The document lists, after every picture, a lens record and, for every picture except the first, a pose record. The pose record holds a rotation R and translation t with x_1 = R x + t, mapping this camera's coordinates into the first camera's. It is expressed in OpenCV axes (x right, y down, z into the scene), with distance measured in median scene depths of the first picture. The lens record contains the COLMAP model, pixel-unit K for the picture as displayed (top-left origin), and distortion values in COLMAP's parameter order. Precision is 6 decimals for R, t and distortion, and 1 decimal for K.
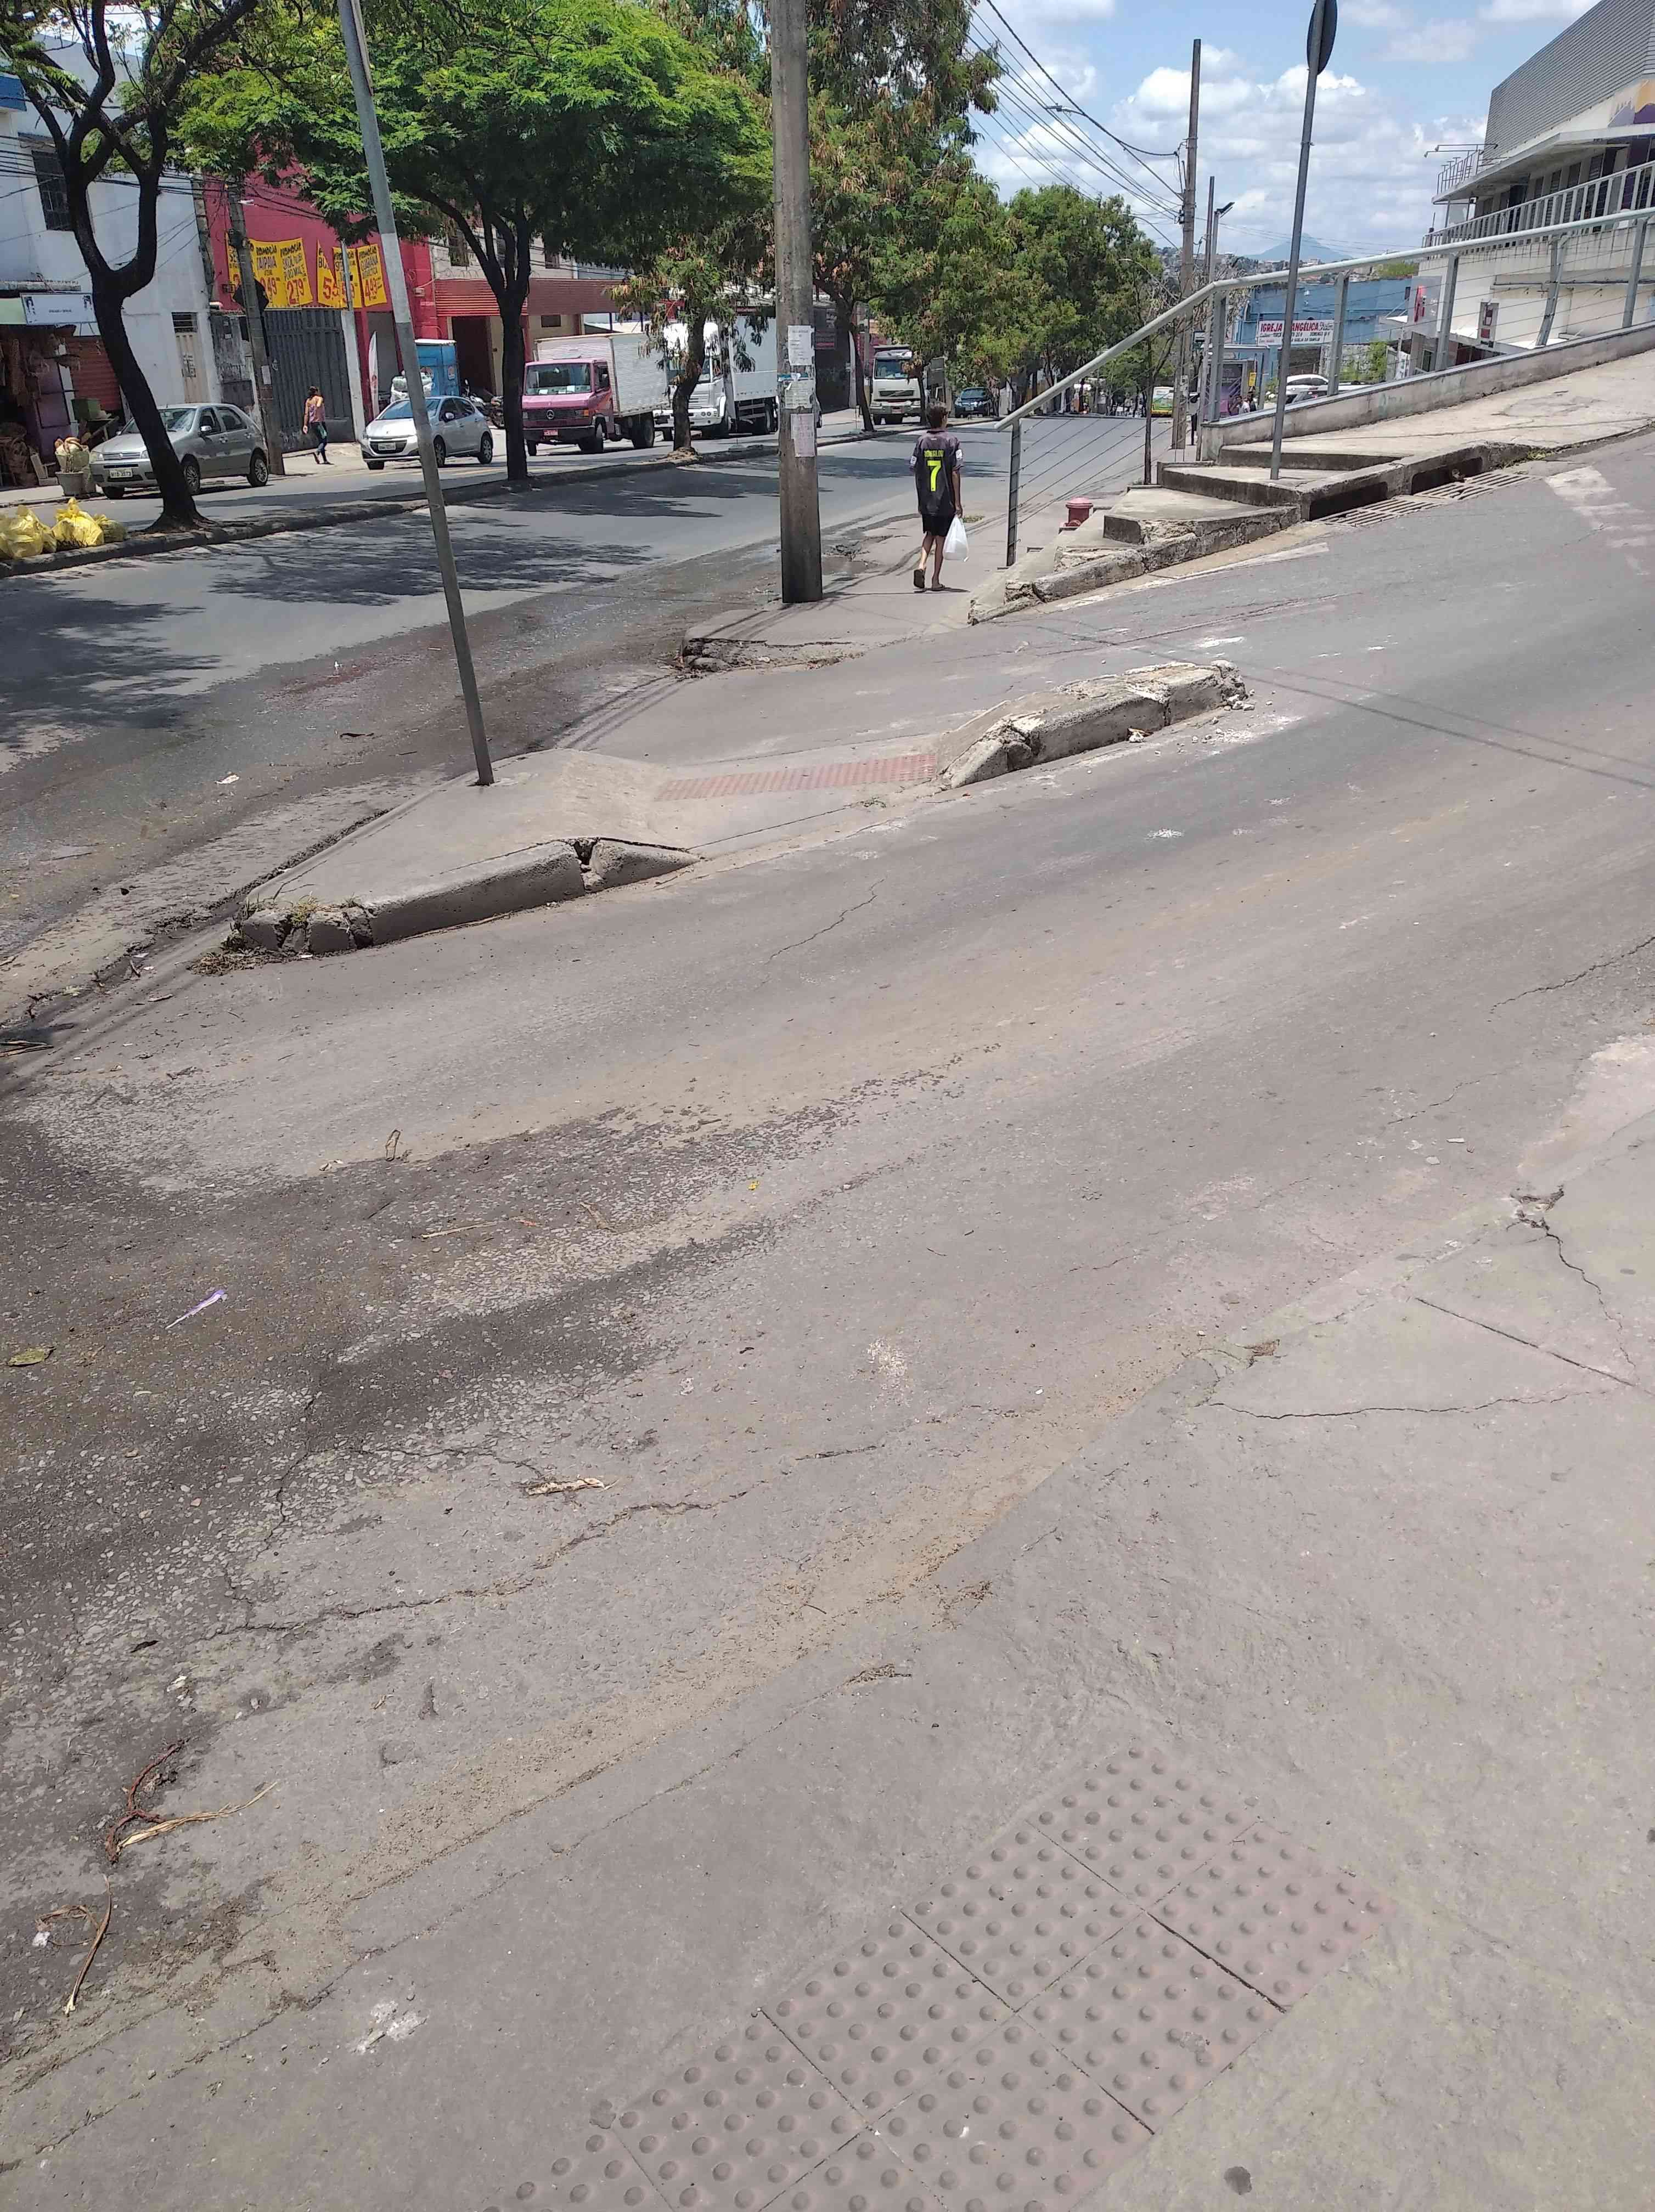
lens RADIAL K [[1701.7, 0, 827.5], [0, 1701.7, 1106.0], [0, 0, 1]] dist [0.074036, -0.147527]
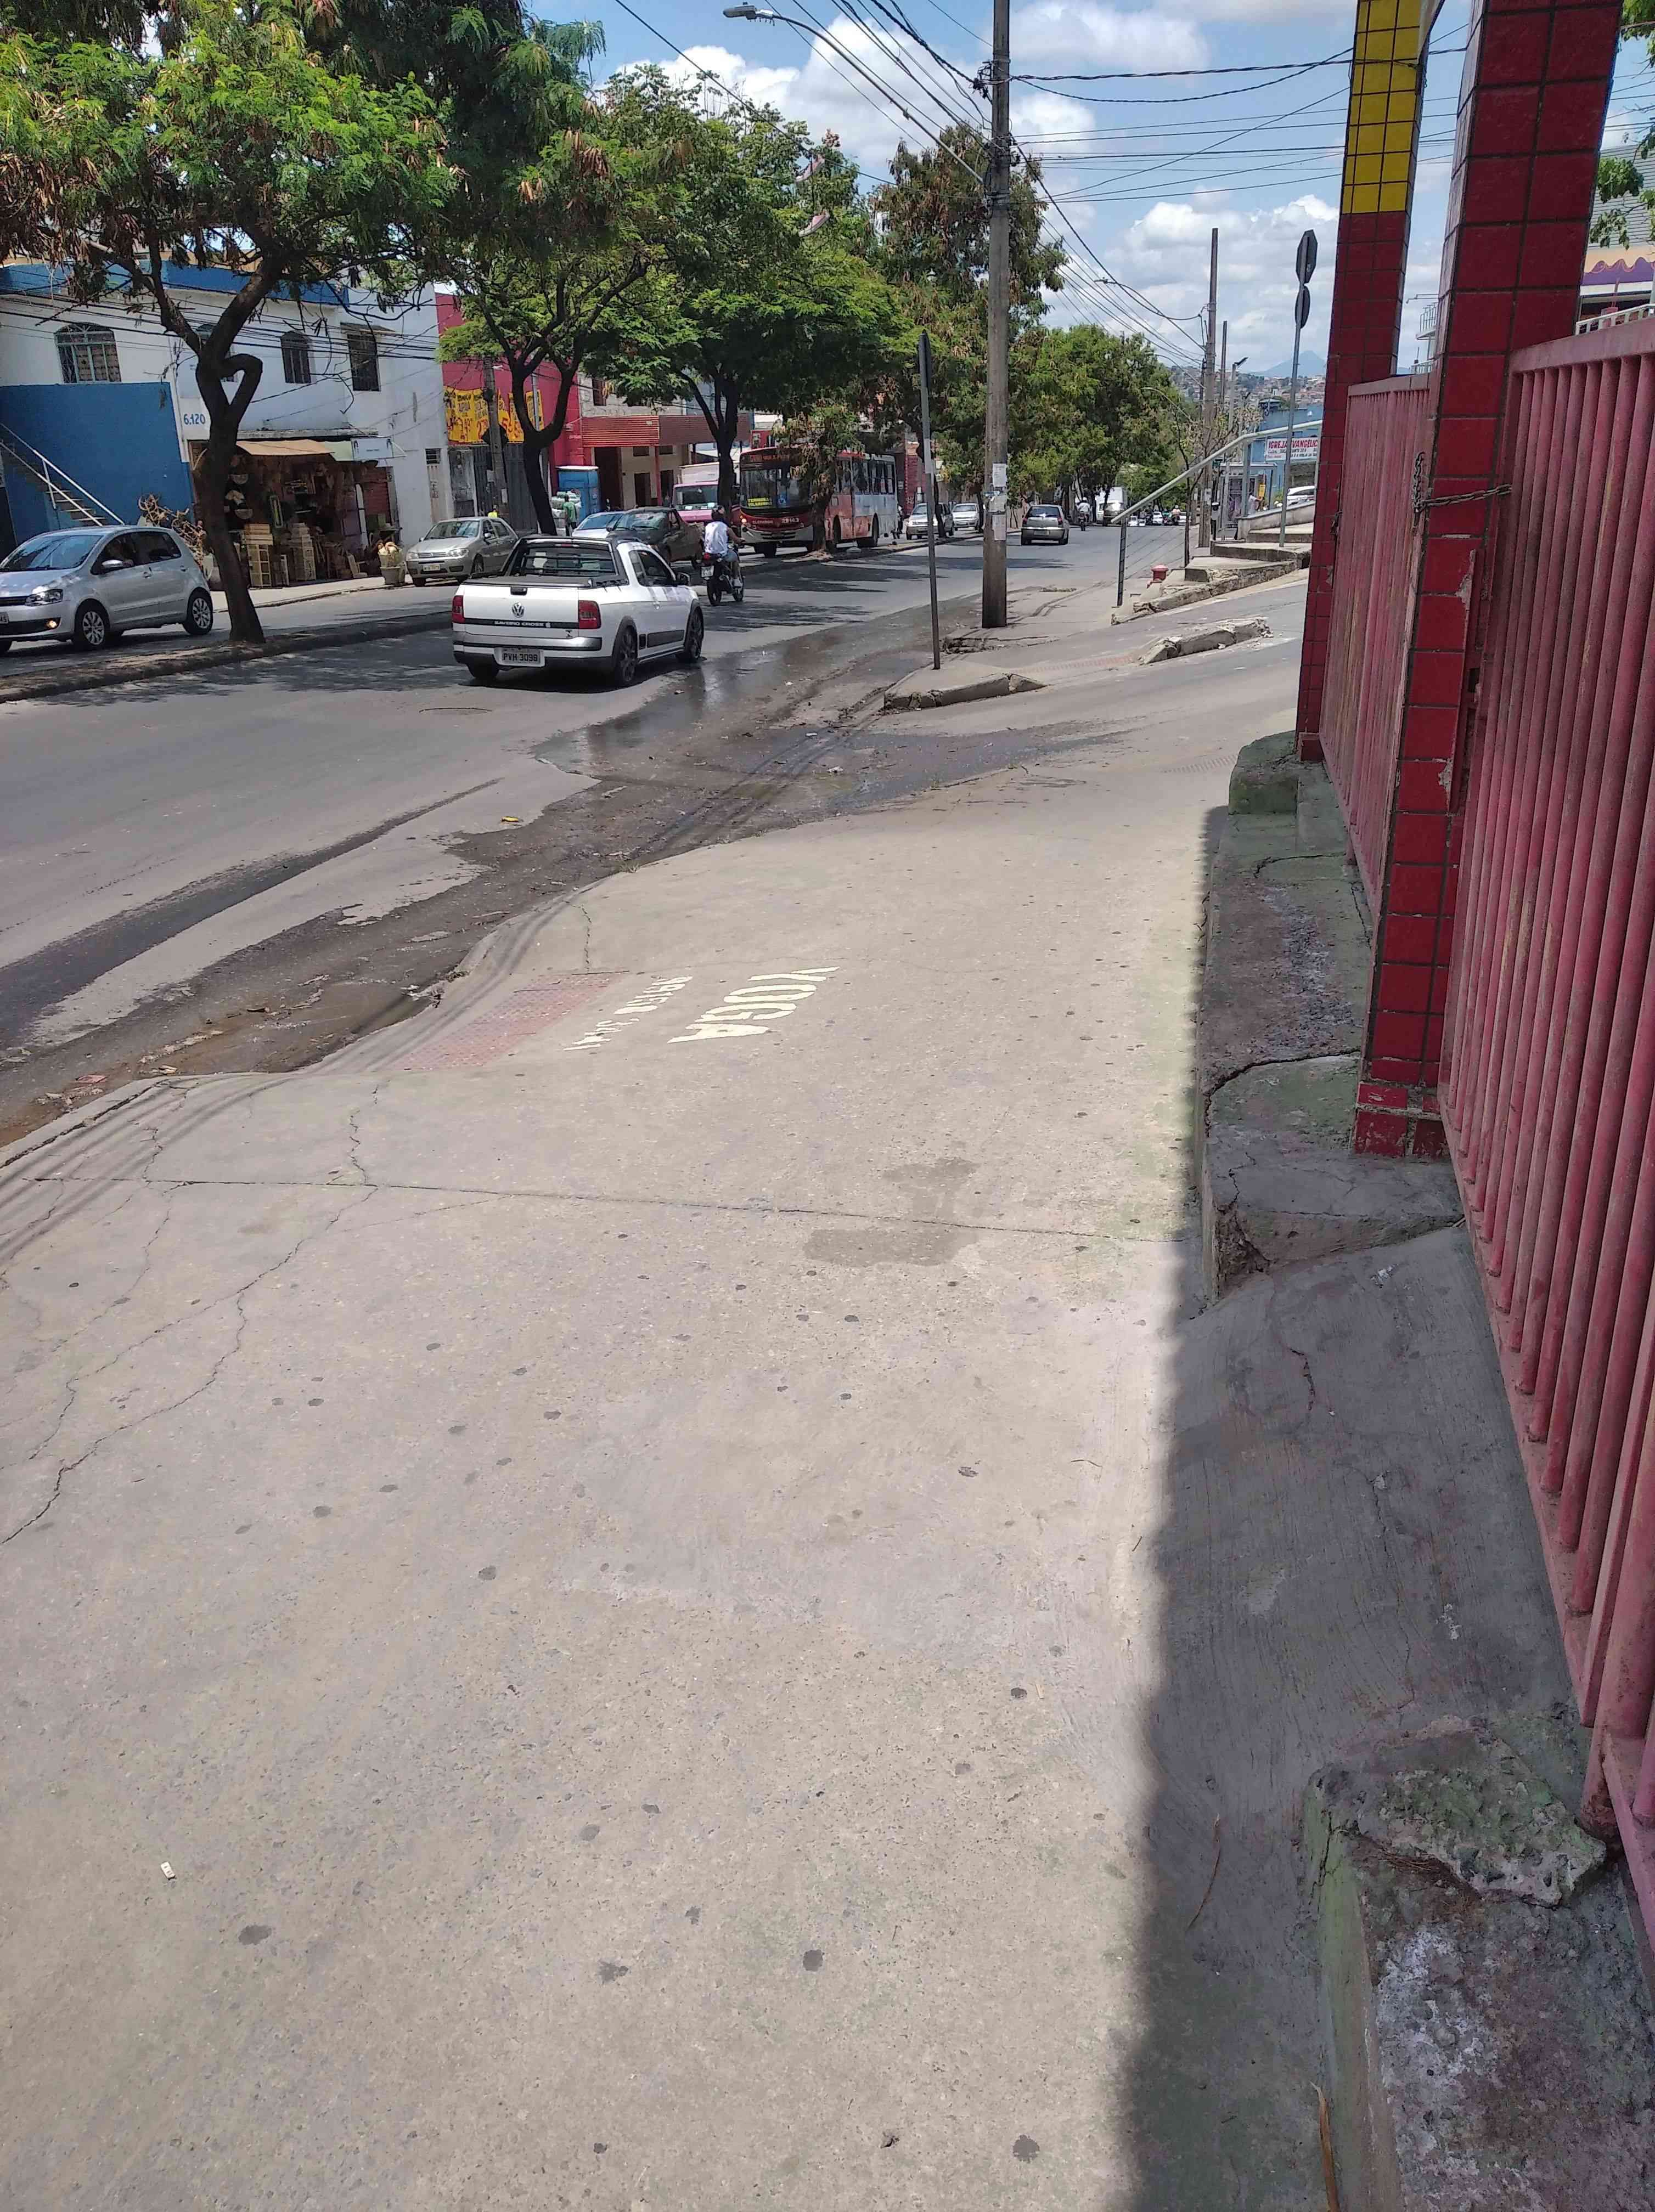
lens RADIAL K [[1636.4, 0, 827.5], [0, 1636.4, 1106.0], [0, 0, 1]] dist [0.001917, 0.000737]
pose [[0.999786, -0.002284, -0.020584, -0.610477], [0.001387, 0.999053, -0.043497, 0.993439], [0.020664, 0.043459, 0.998841, -2.354004]]
